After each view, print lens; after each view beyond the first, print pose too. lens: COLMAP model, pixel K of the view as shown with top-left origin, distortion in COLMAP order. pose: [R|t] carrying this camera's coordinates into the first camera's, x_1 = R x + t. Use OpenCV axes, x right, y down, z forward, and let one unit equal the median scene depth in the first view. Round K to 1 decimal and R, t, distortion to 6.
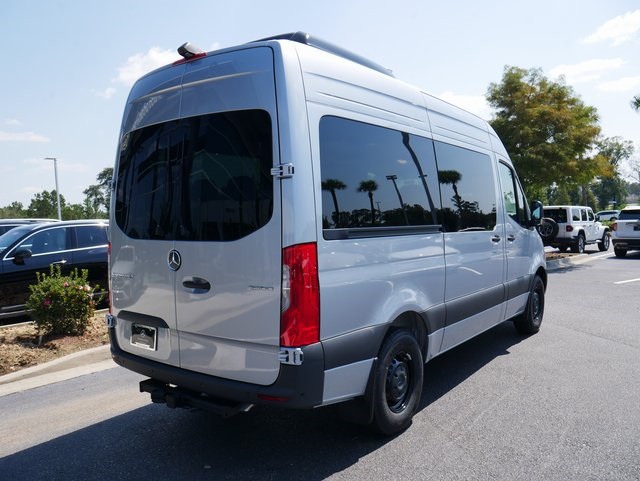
lens RADIAL K [[535.5, 0, 320.0], [0, 535.5, 240.5], [0, 0, 1]] dist [-0.032385, 0.009922]
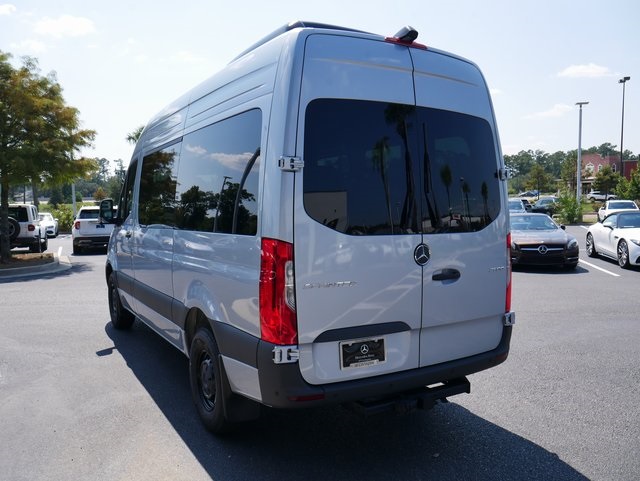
lens RADIAL K [[535.5, 0, 320.0], [0, 535.5, 240.5], [0, 0, 1]] dist [-0.032385, 0.009922]
pose [[0.360019, -0.034909, 0.932292, -0.261751], [0.035940, 0.999077, 0.023531, -0.003504], [-0.932253, 0.025035, 0.360941, 0.178421]]
